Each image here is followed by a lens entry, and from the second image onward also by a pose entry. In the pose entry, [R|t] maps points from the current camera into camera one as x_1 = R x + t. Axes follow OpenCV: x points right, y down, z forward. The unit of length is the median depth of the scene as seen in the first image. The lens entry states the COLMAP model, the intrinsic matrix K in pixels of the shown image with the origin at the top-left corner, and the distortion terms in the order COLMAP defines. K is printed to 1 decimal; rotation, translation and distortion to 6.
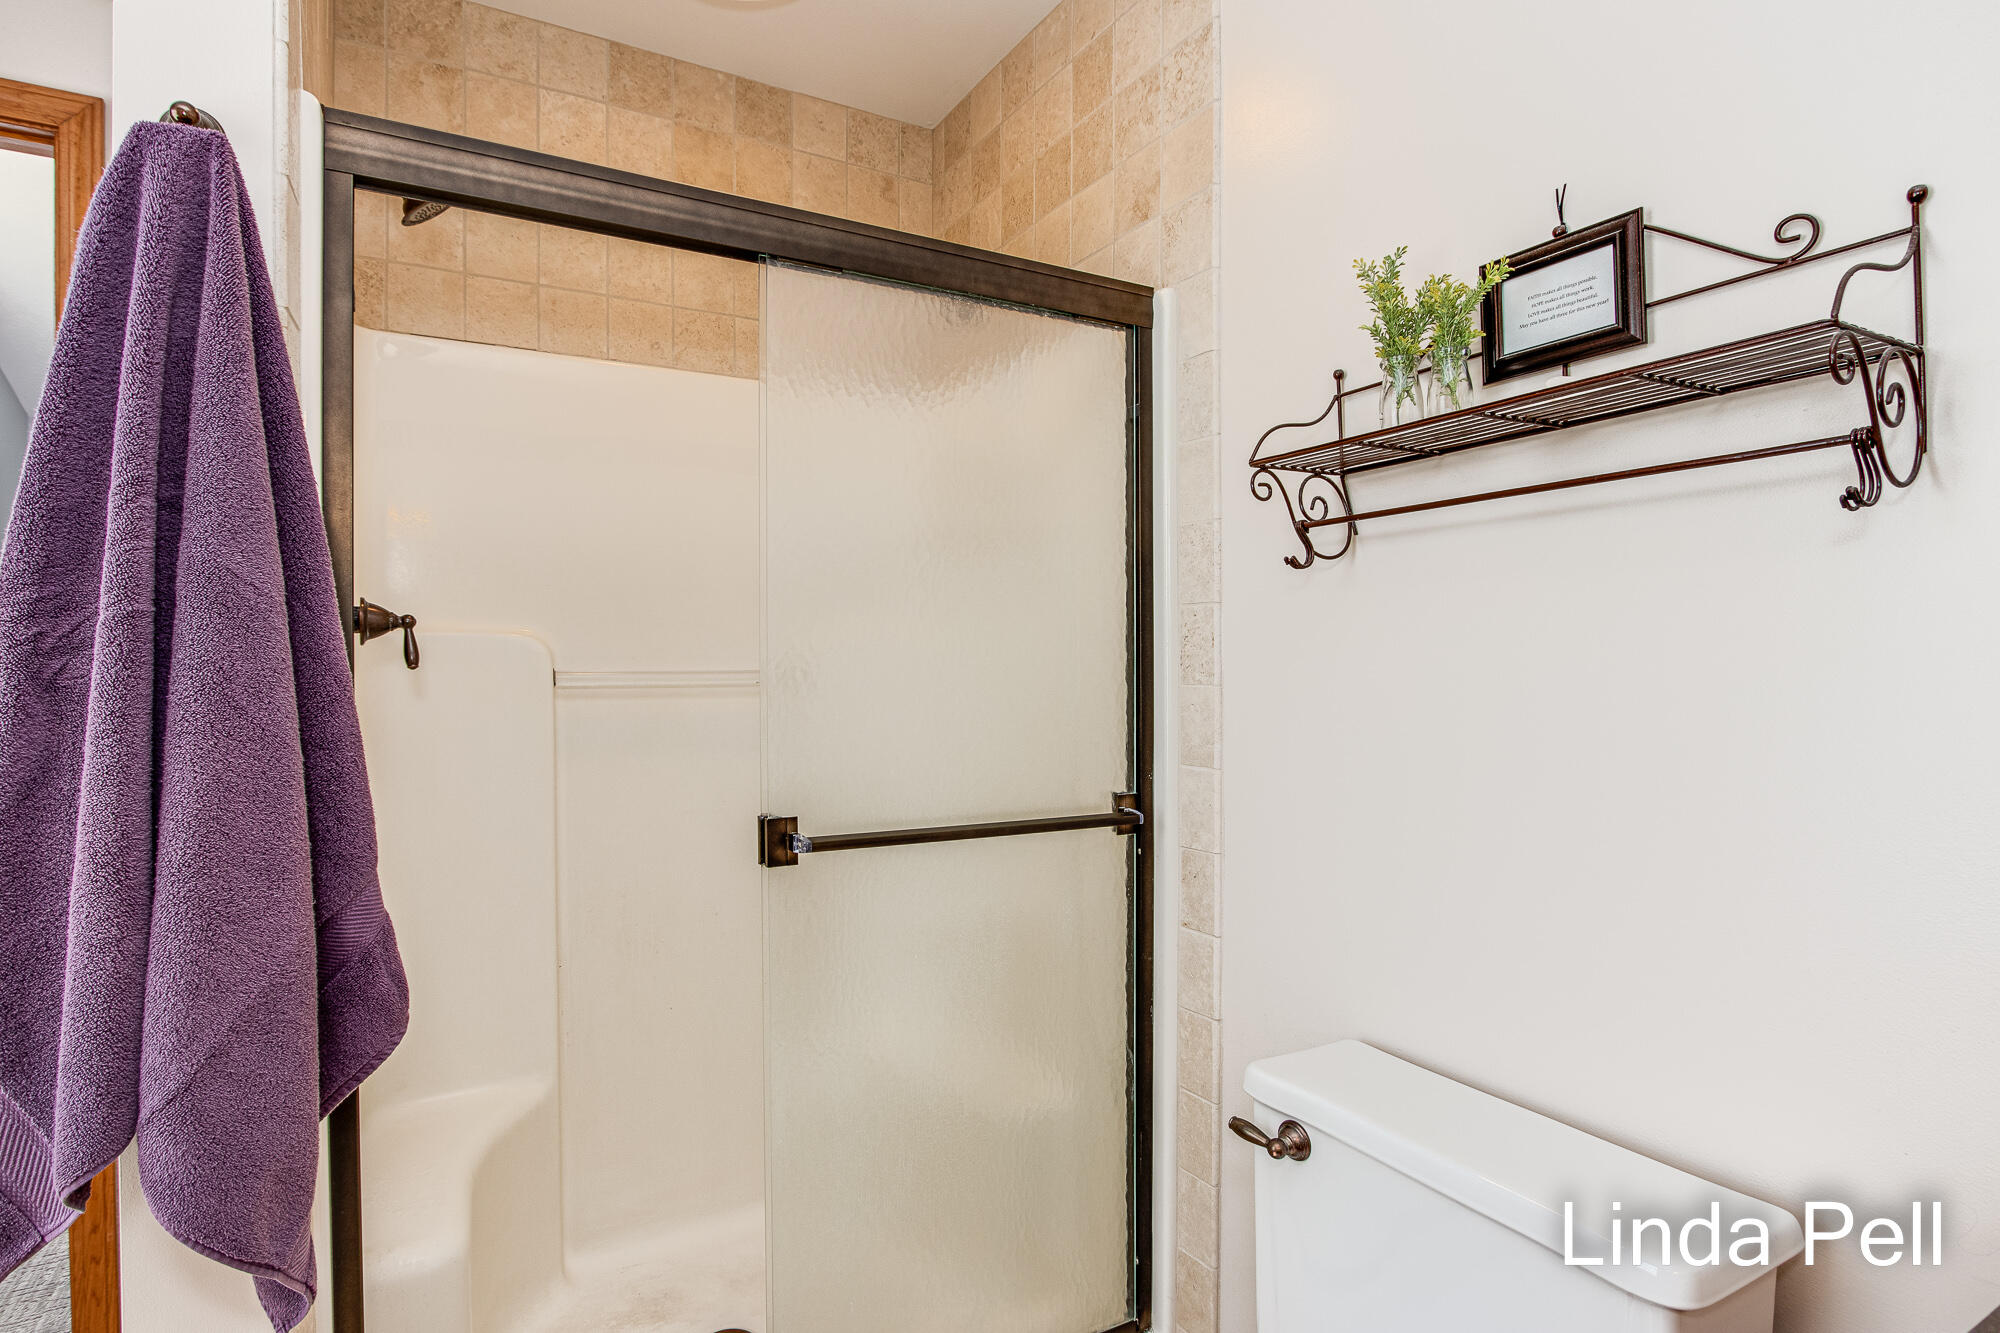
lens RADIAL K [[1026.6, 0, 1011.7], [0, 1026.6, 655.2], [0, 0, 1]] dist [-0.016070, 0.000655]
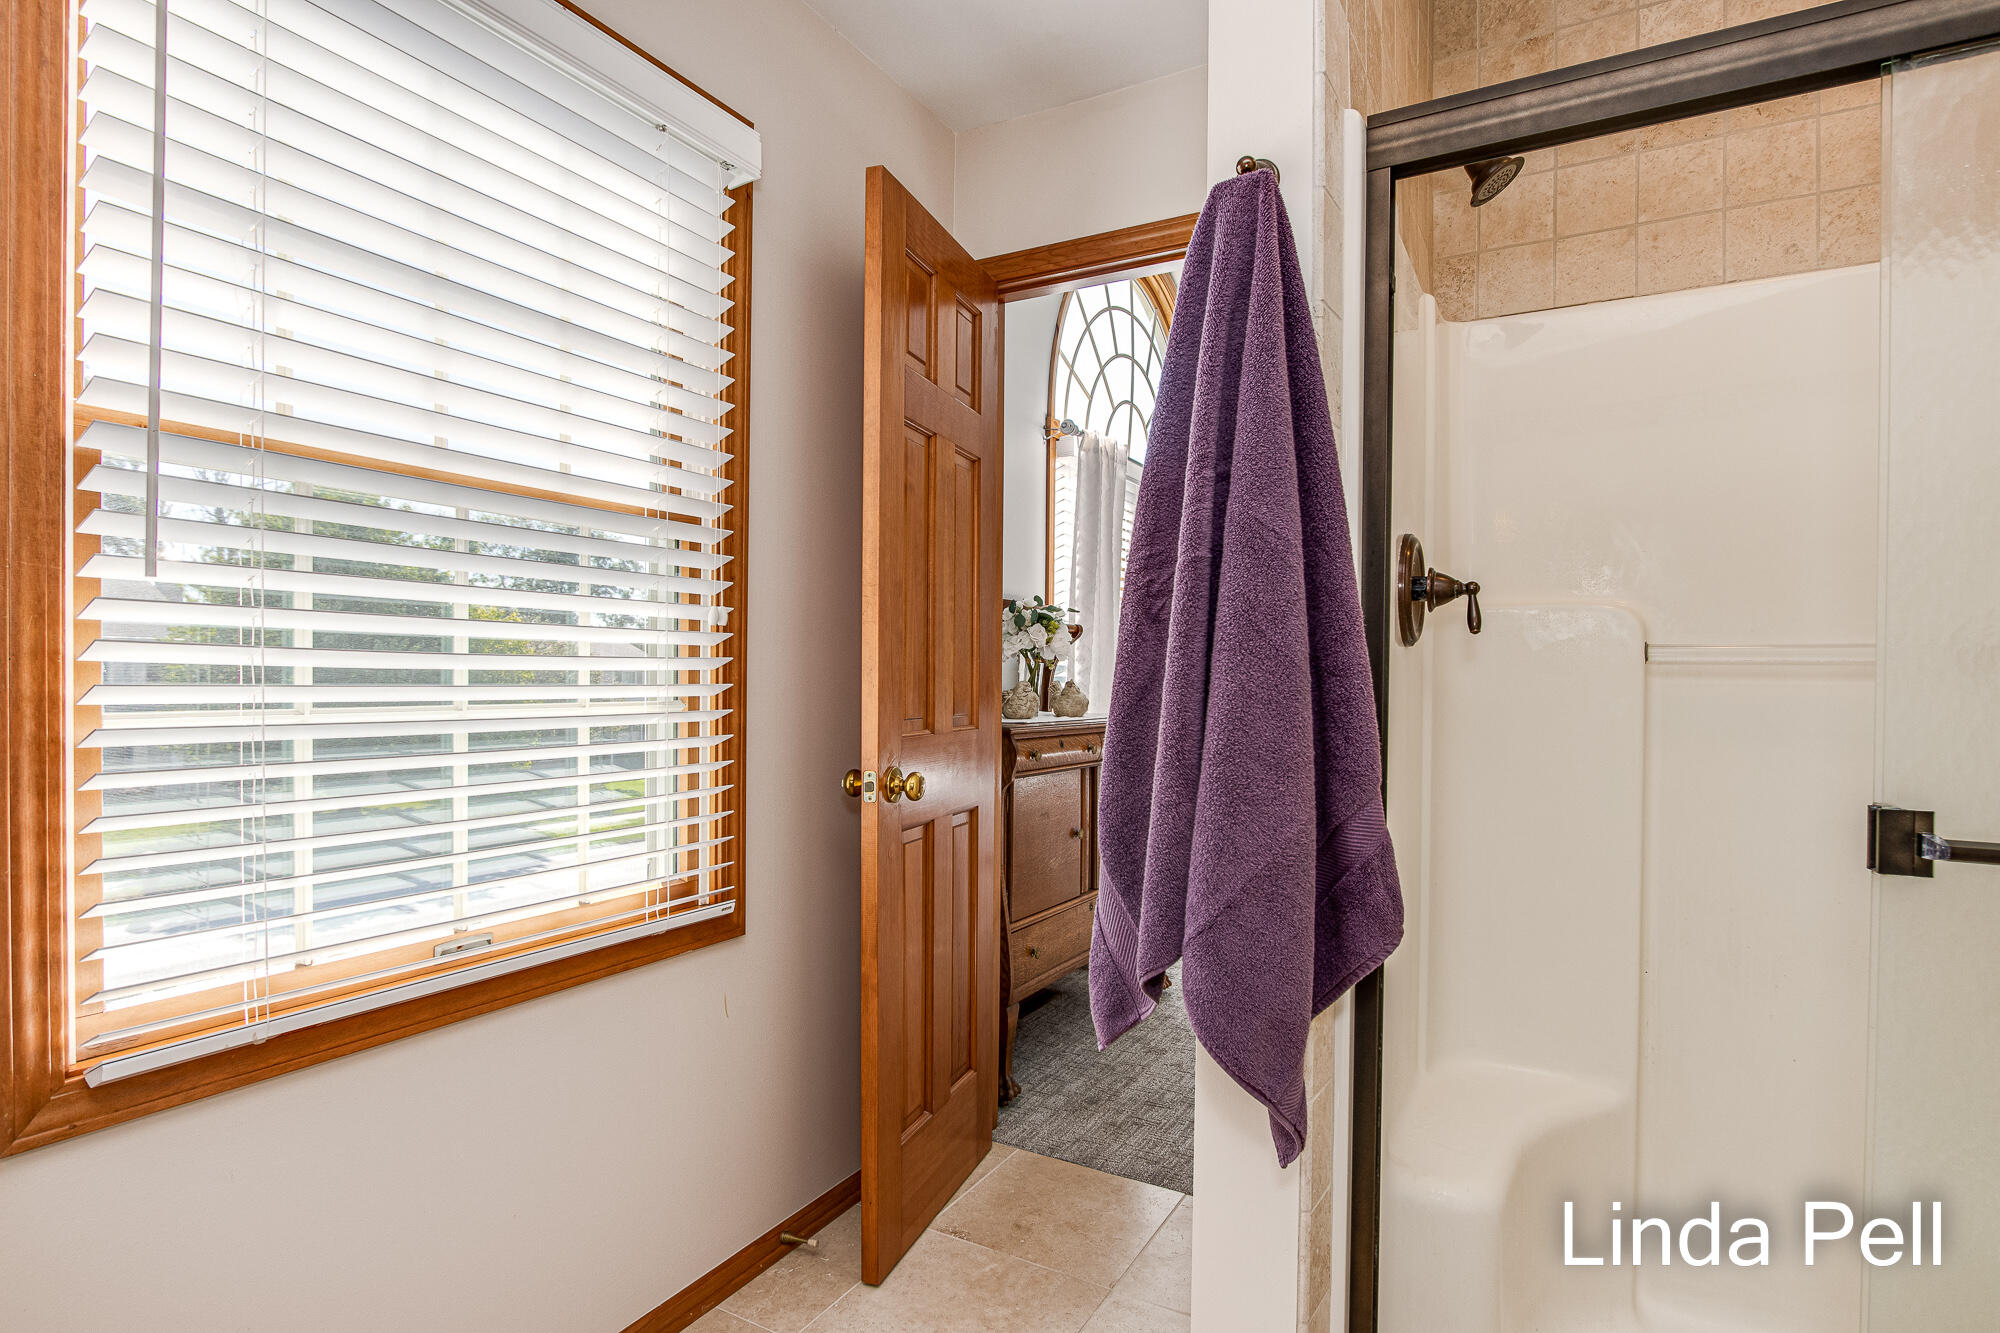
lens RADIAL K [[1080.1, 0, 998.6], [0, 1080.1, 680.1], [0, 0, 1]] dist [-0.018700, 0.003819]
pose [[0.493010, -0.005300, -0.870007, 0.172916], [-0.001120, 0.999977, -0.006727, 0.103126], [0.870023, 0.004291, 0.492993, 0.087443]]
